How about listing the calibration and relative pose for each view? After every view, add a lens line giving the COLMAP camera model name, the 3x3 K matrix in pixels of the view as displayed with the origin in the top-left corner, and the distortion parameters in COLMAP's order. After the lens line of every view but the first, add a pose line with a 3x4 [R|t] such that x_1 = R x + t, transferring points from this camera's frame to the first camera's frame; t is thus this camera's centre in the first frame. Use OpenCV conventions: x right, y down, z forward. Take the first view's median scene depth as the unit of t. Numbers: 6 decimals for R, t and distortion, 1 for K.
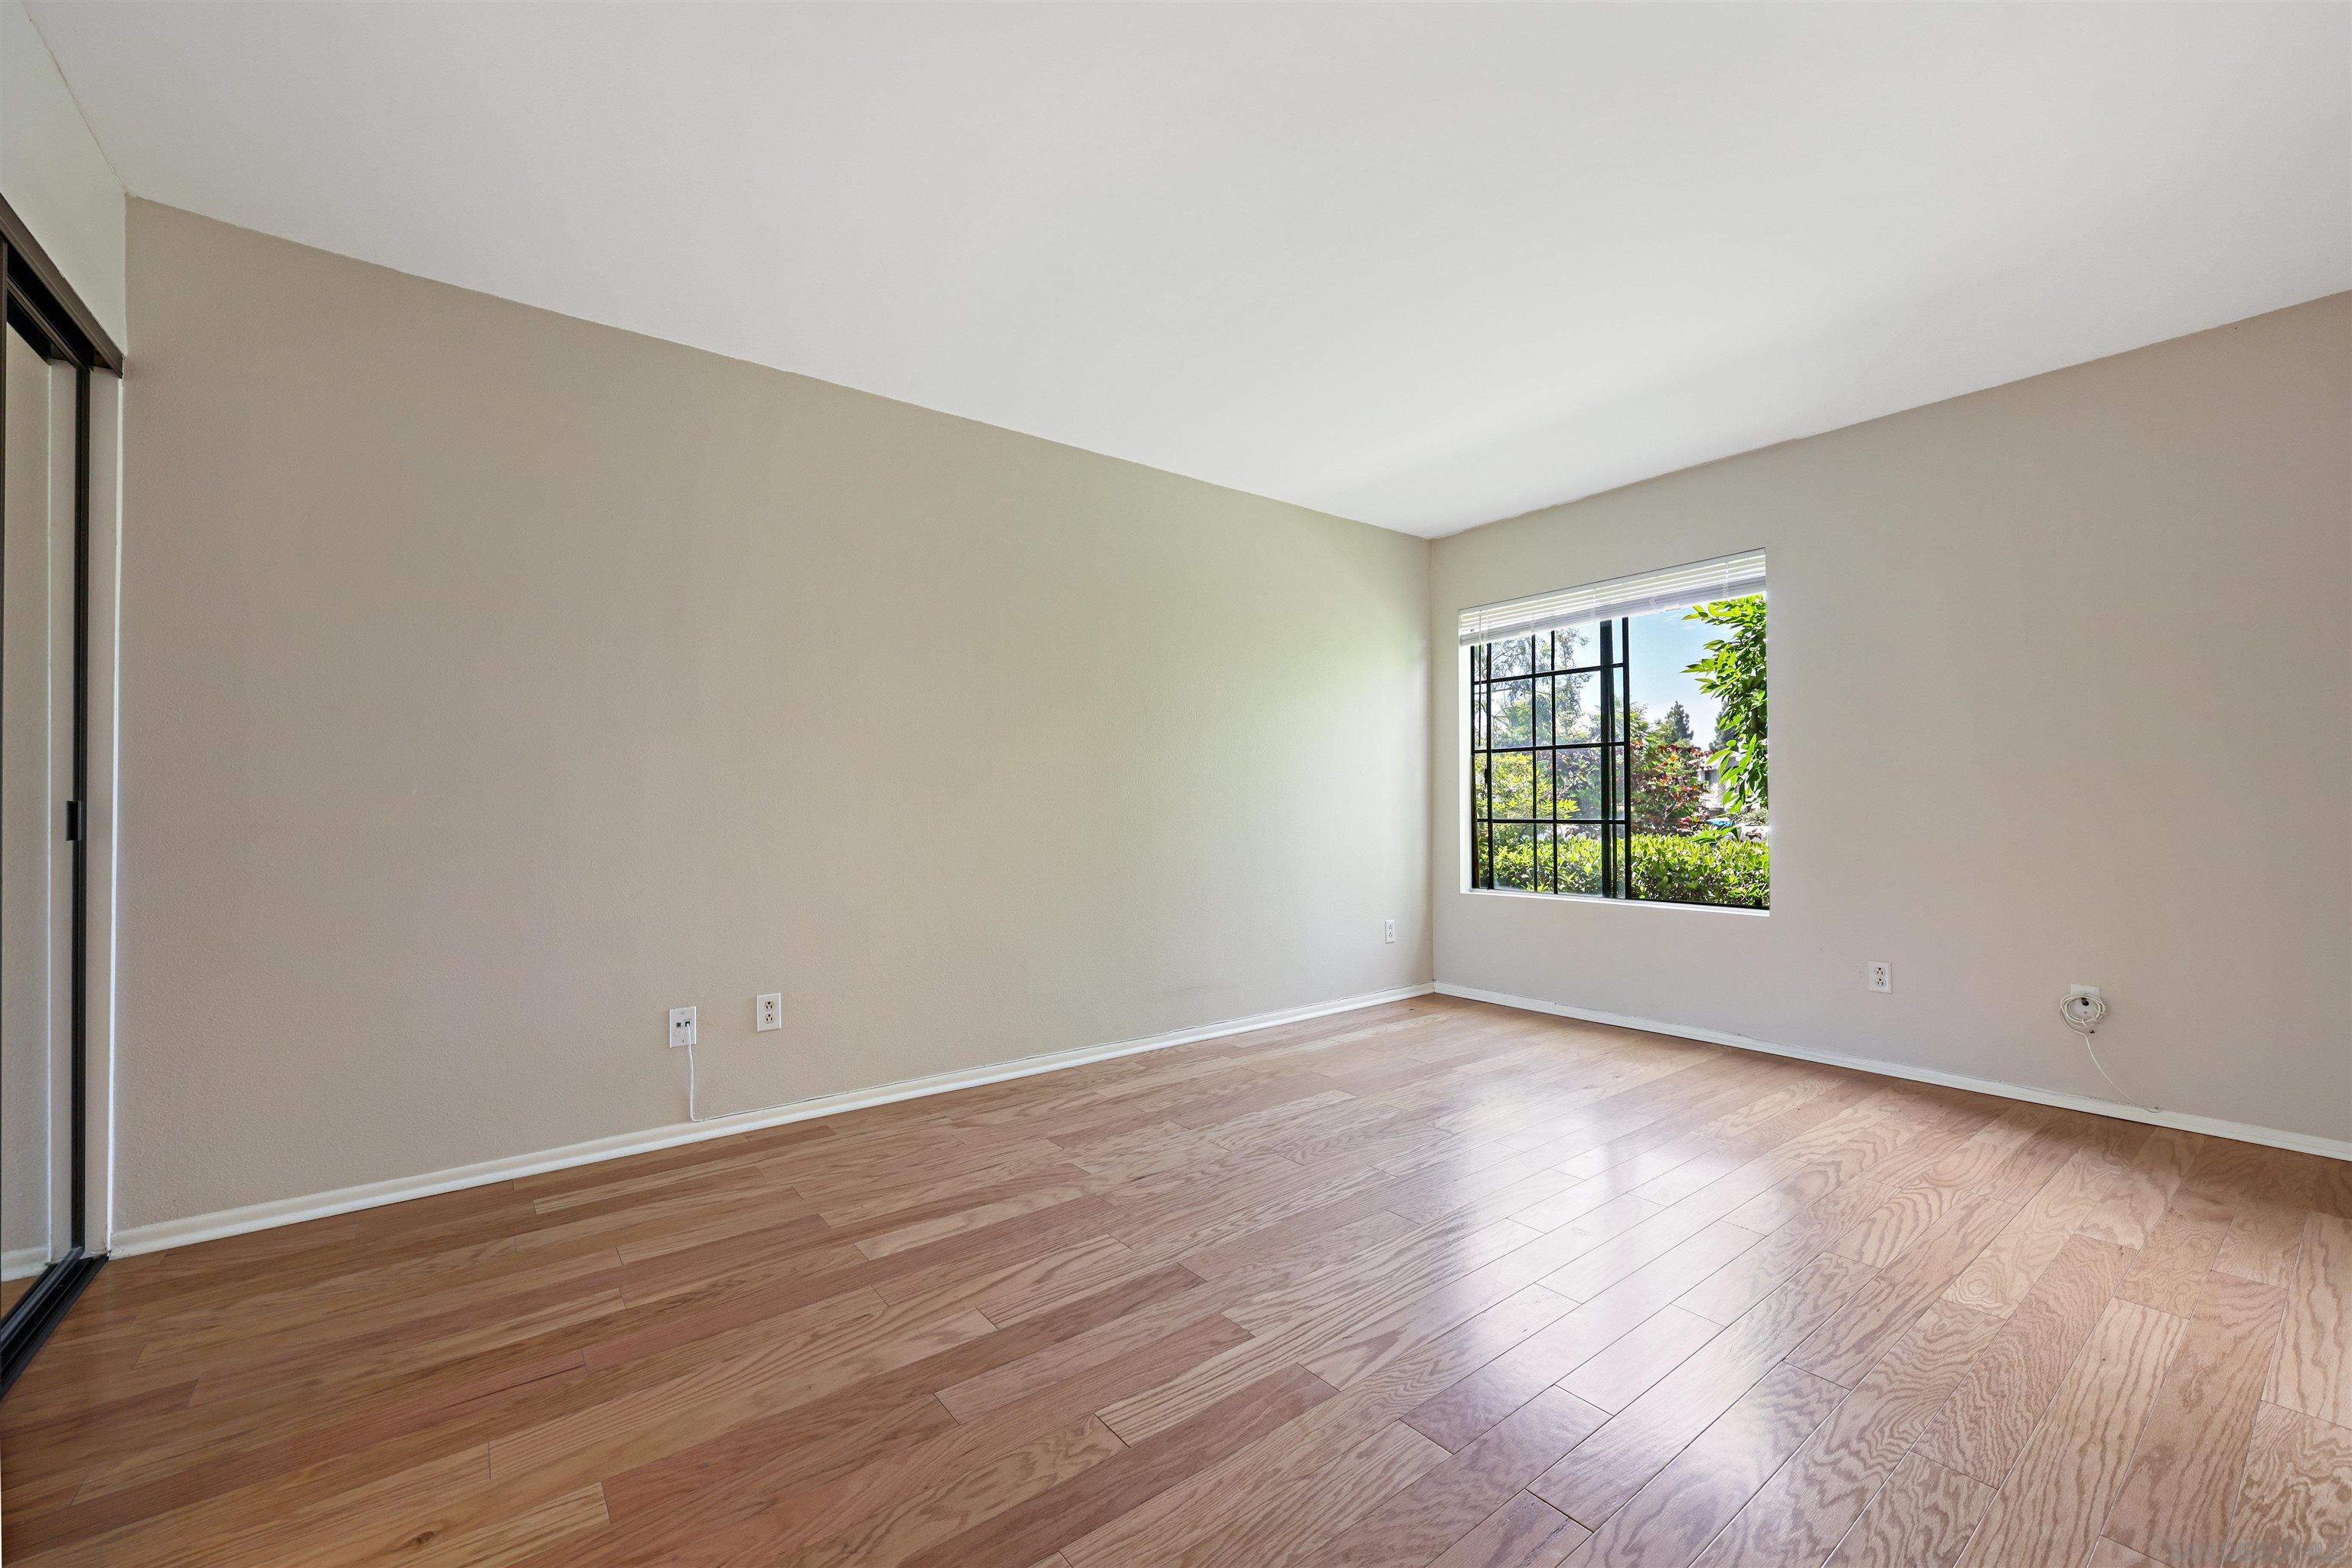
lens RADIAL K [[959.6, 0, 1185.5], [0, 959.6, 793.2], [0, 0, 1]] dist [-0.001657, -0.000439]
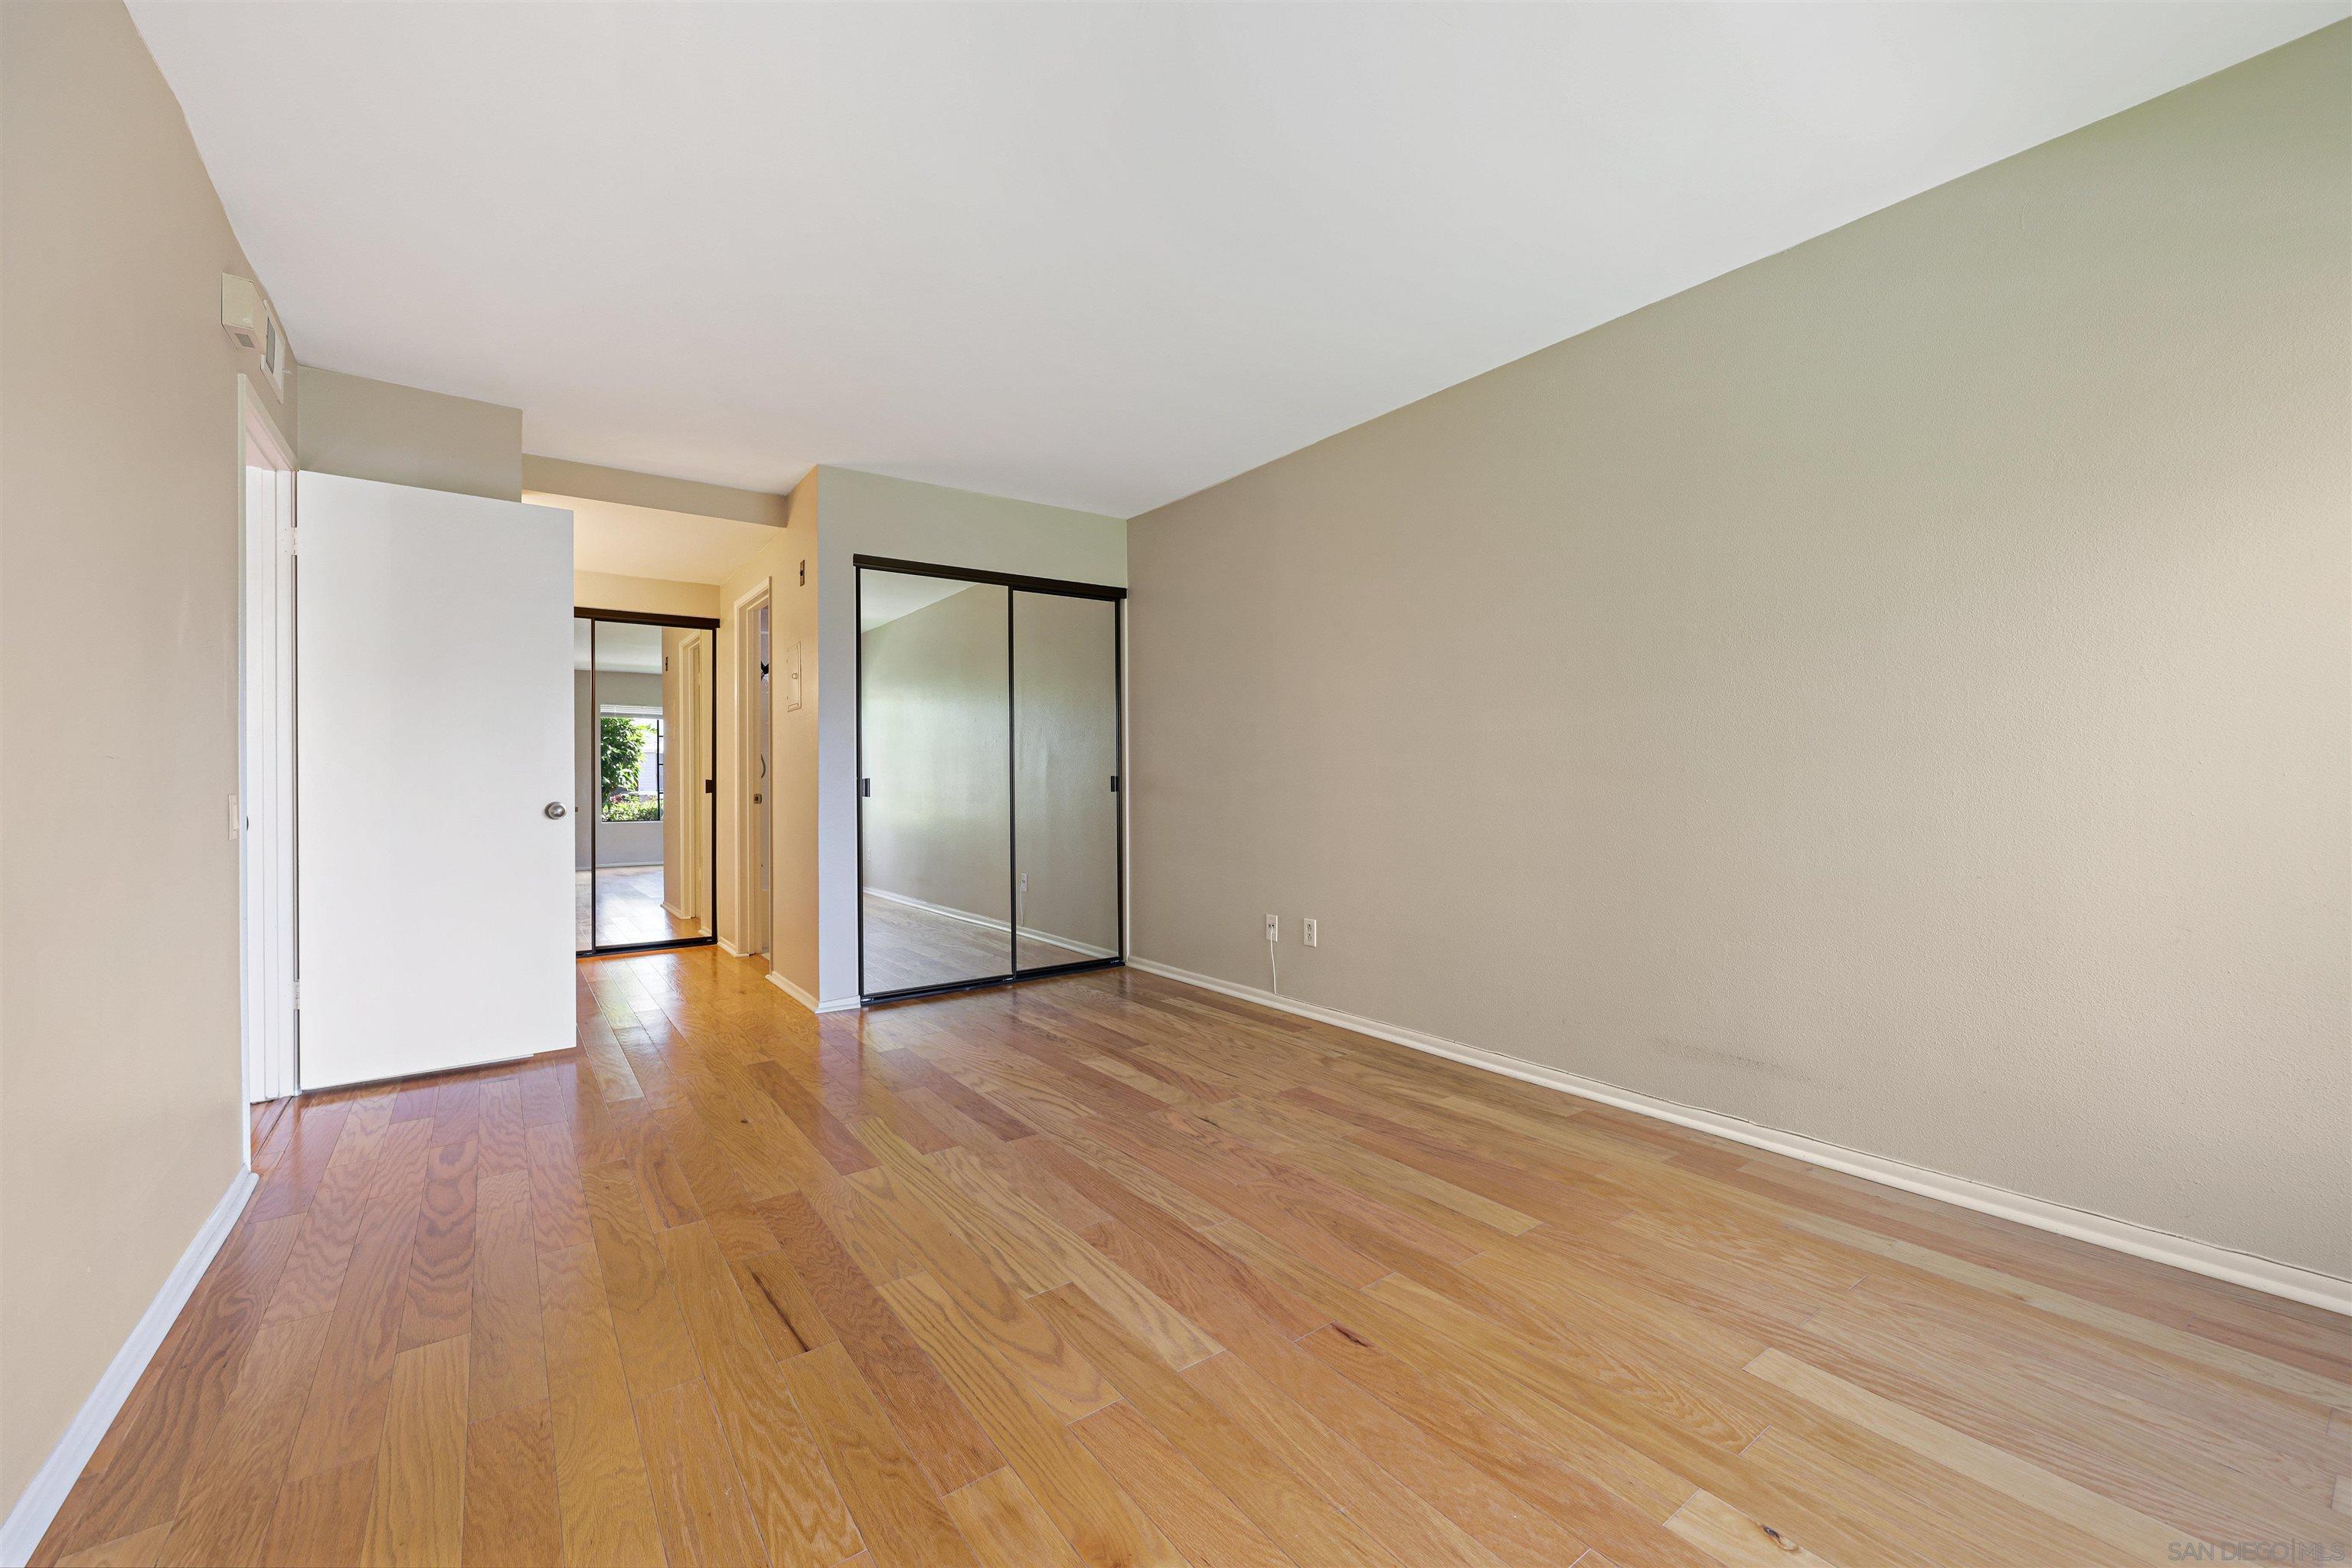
lens RADIAL K [[959.6, 0, 1185.5], [0, 959.6, 793.2], [0, 0, 1]] dist [-0.001657, -0.000439]
pose [[-0.041141, 0.019721, -0.998959, 0.930464], [0.018999, 0.999640, 0.018952, 0.008895], [0.998973, -0.018200, -0.041501, 0.927394]]
